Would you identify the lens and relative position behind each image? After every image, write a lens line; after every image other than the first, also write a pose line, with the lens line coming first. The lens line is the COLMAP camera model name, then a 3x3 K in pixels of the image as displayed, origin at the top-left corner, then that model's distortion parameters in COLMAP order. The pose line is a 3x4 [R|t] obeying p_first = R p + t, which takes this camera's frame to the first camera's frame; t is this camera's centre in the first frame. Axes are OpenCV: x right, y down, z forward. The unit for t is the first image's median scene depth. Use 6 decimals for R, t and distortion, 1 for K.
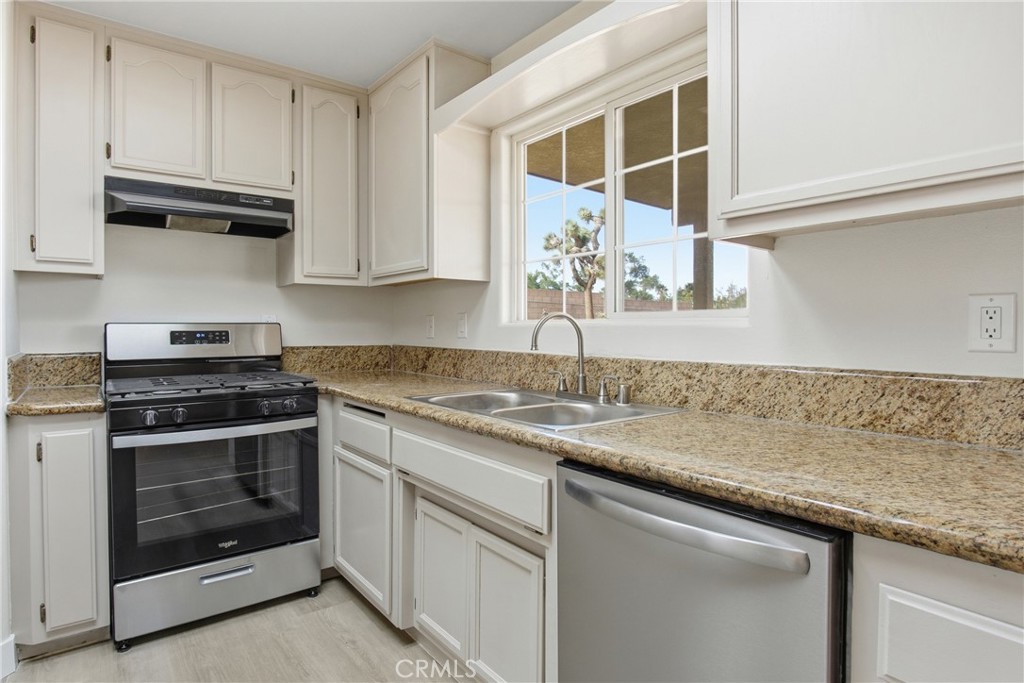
lens RADIAL K [[556.1, 0, 512.0], [0, 556.1, 333.5], [0, 0, 1]] dist [-0.023749, 0.003277]
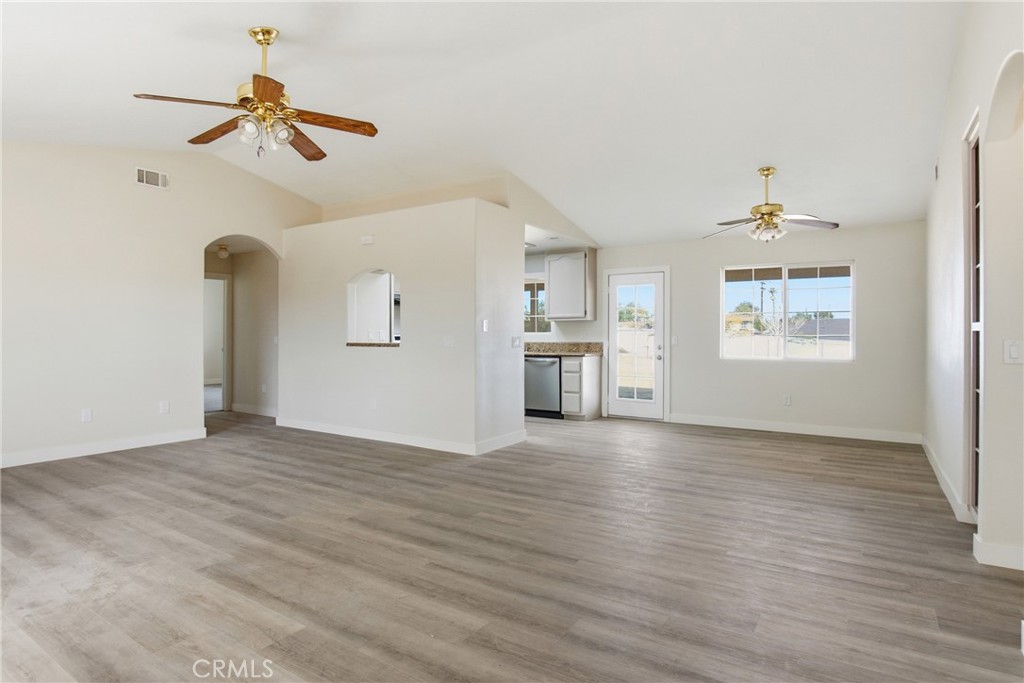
lens RADIAL K [[560.8, 0, 506.1], [0, 560.8, 329.0], [0, 0, 1]] dist [-0.036007, 0.000960]
pose [[0.948782, 0.004829, 0.315896, -1.249367], [0.002412, 0.999743, -0.022528, 0.036358], [-0.315923, 0.022136, 0.948526, -2.946981]]
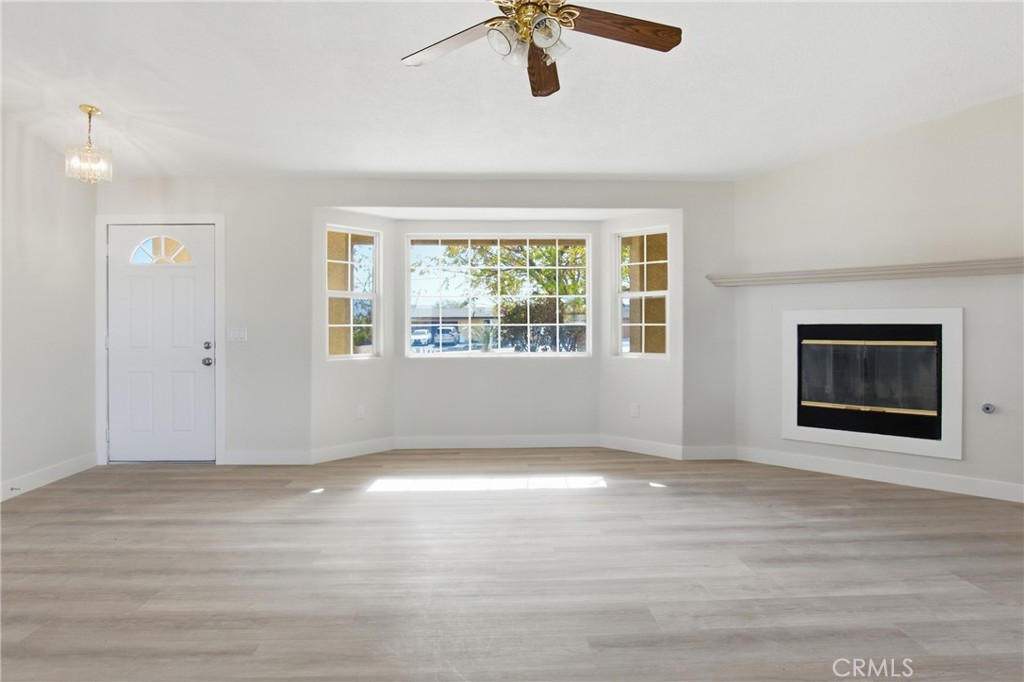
lens RADIAL K [[565.6, 0, 512.7], [0, 565.6, 327.4], [0, 0, 1]] dist [-0.022754, 0.000709]
pose [[-0.577574, 0.002148, -0.816336, -0.472513], [-0.008591, 0.999925, 0.008709, 0.008236], [0.816293, 0.012043, -0.577512, -0.676421]]
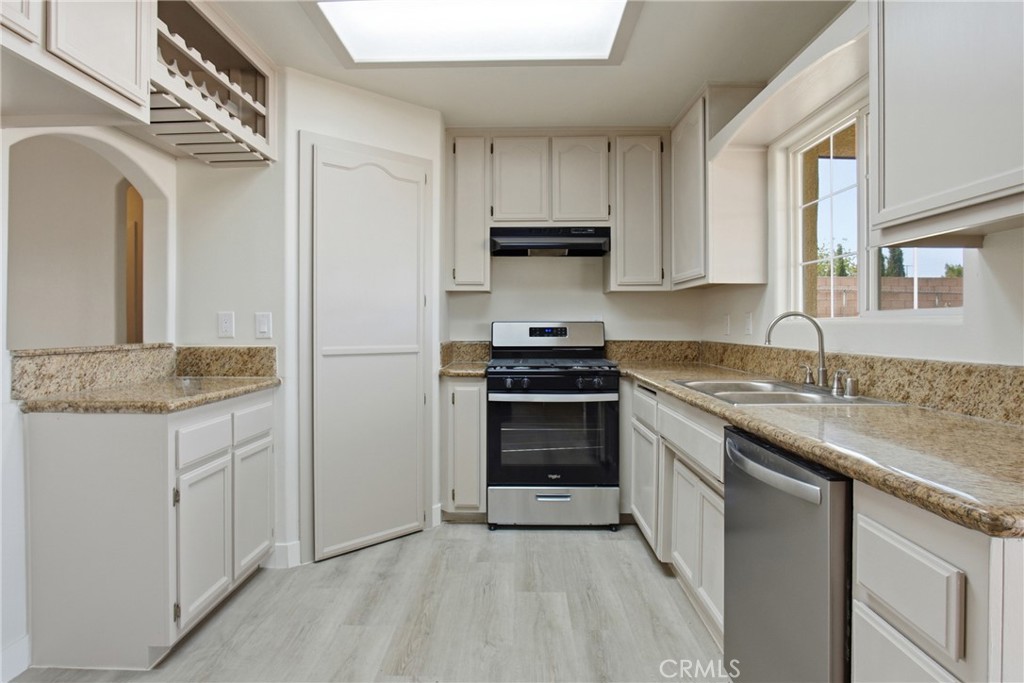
lens RADIAL K [[565.6, 0, 512.7], [0, 565.6, 327.9], [0, 0, 1]] dist [-0.022754, 0.000709]
pose [[0.784841, 0.004319, -0.619682, 0.303284], [-0.008767, 0.999953, -0.004134, 0.003901], [0.619635, 0.008677, 0.784842, -0.217640]]
